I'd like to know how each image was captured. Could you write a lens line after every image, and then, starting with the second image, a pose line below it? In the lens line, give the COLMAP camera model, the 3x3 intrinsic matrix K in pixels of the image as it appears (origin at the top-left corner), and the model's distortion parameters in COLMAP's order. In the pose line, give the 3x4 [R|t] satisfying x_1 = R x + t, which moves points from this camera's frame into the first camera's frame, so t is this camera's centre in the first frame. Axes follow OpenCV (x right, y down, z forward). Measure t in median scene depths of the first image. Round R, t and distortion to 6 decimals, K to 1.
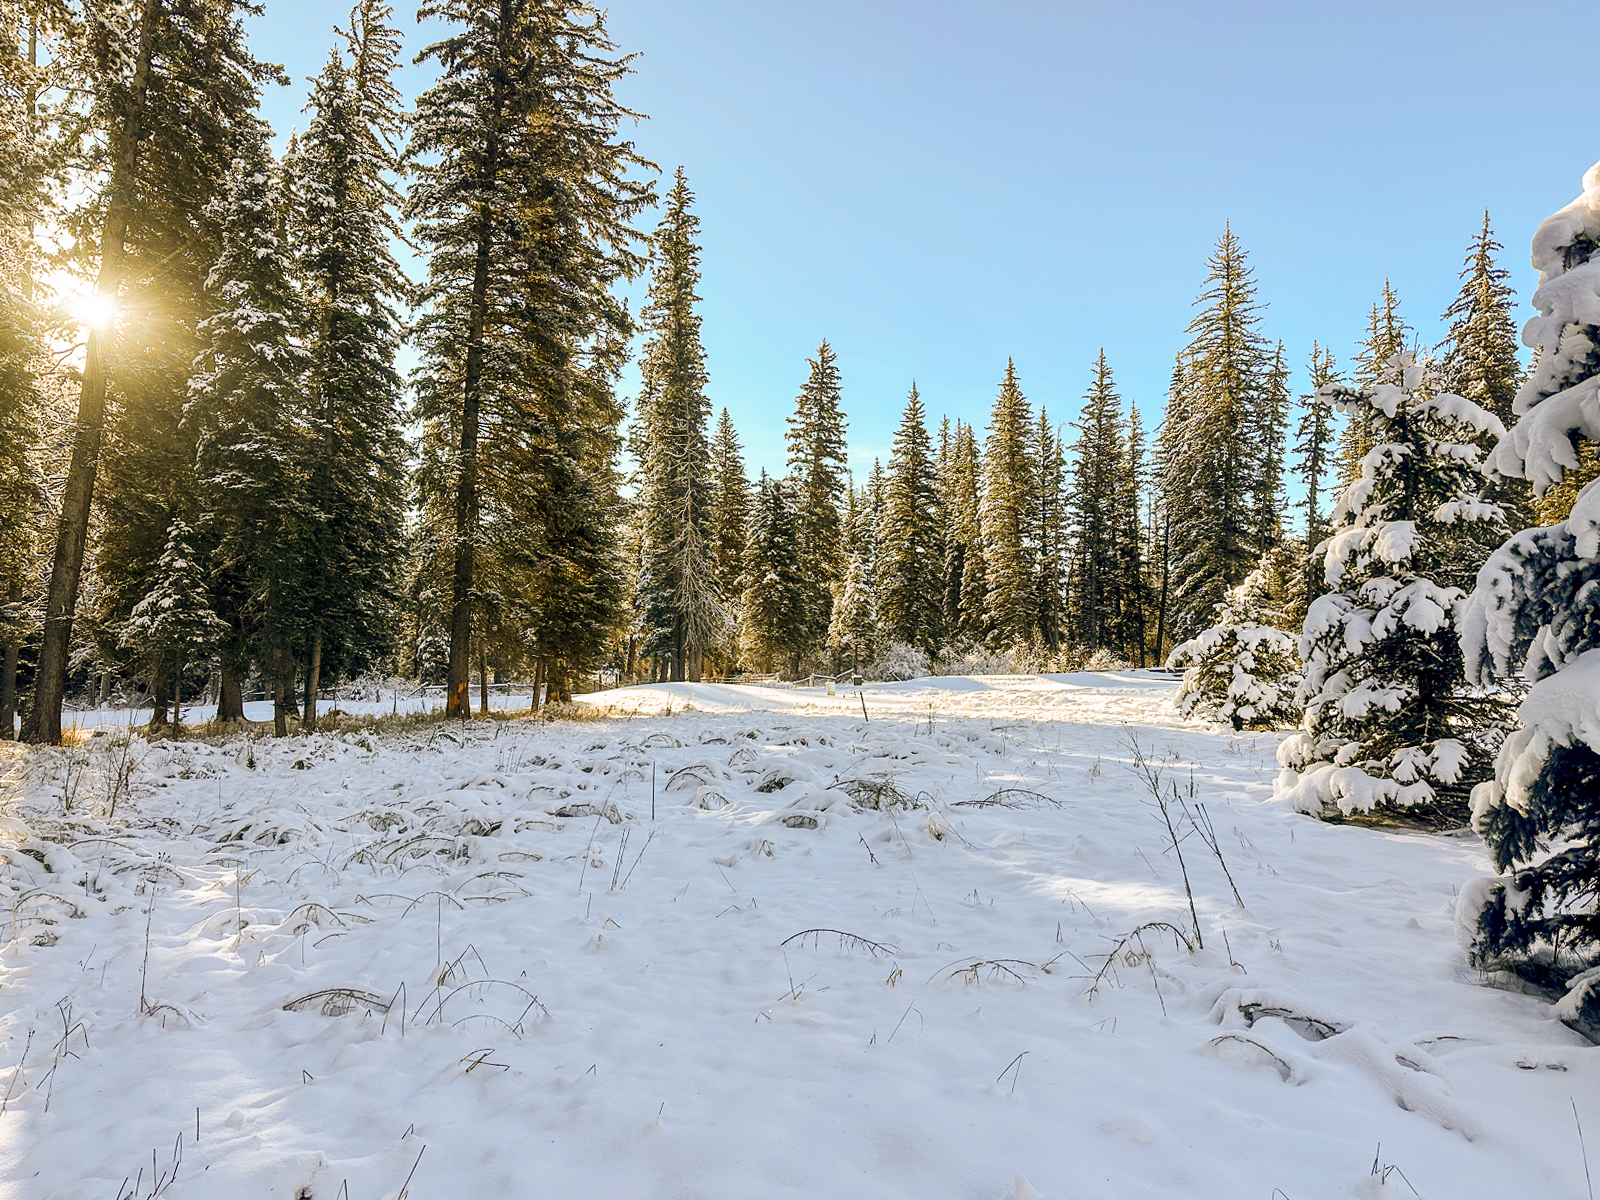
lens RADIAL K [[1101.0, 0, 800.0], [0, 1101.0, 600.0], [0, 0, 1]] dist [0.007137, -0.007460]
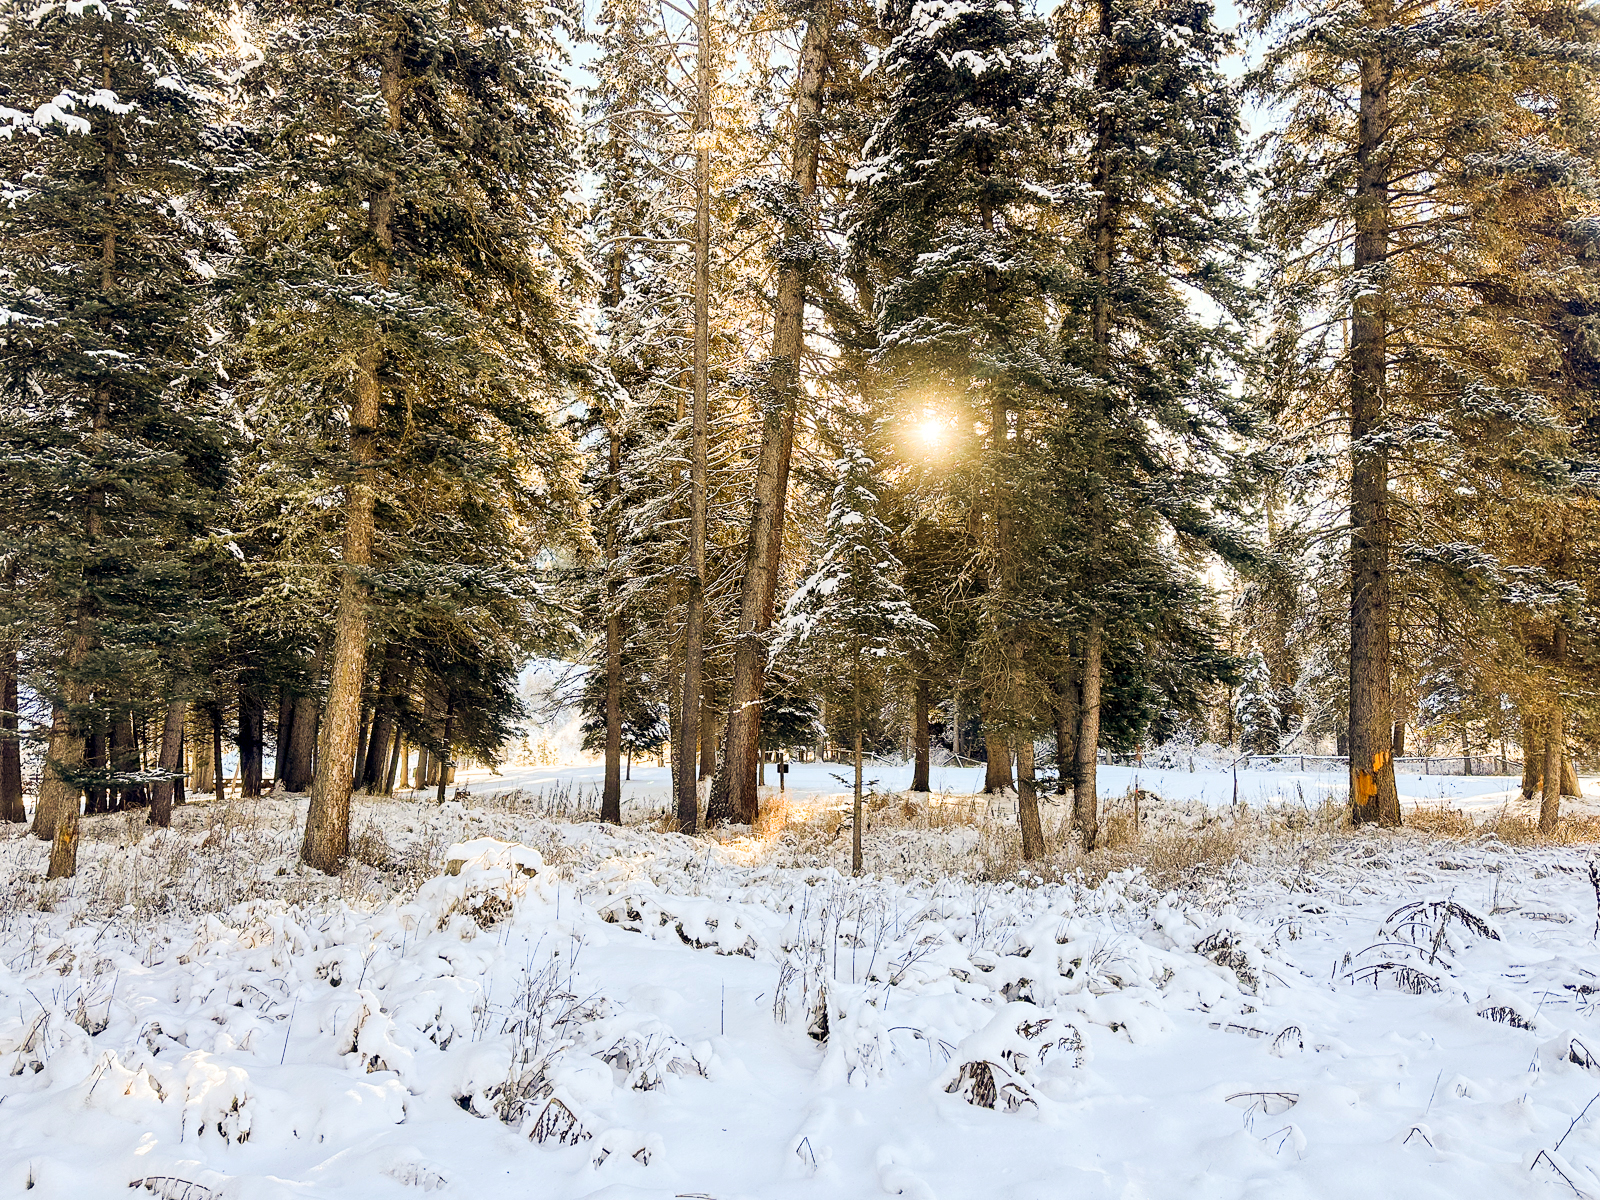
lens RADIAL K [[1101.0, 0, 800.0], [0, 1101.0, 600.0], [0, 0, 1]] dist [0.007137, -0.007460]
pose [[0.770626, -0.055967, -0.634825, -0.070310], [0.016234, 0.997537, -0.068237, 0.013889], [0.637081, 0.042280, 0.769637, 0.168751]]
